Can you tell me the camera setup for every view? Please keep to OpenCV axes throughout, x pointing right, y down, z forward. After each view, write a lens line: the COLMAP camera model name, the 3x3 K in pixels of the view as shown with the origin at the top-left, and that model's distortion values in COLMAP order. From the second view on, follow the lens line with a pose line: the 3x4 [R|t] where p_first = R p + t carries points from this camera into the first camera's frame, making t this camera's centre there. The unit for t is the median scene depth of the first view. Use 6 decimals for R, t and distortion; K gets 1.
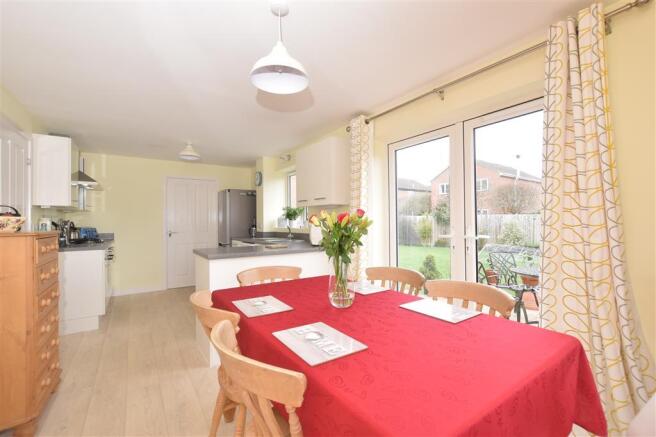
lens RADIAL K [[294.0, 0, 329.1], [0, 294.0, 219.9], [0, 0, 1]] dist [-0.000305, -0.000012]
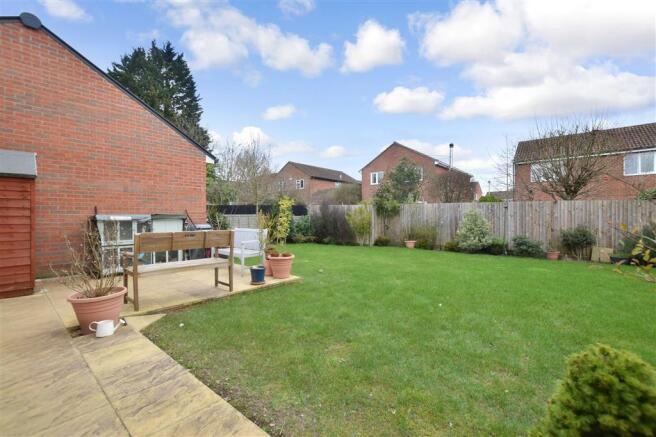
lens RADIAL K [[294.0, 0, 327.3], [0, 294.0, 218.8], [0, 0, 1]] dist [-0.000305, -0.000012]
pose [[0.969496, 0.003997, 0.245074, 0.057264], [-0.005193, 0.999978, 0.004231, 0.018995], [-0.245052, -0.005375, 0.969495, 0.298269]]
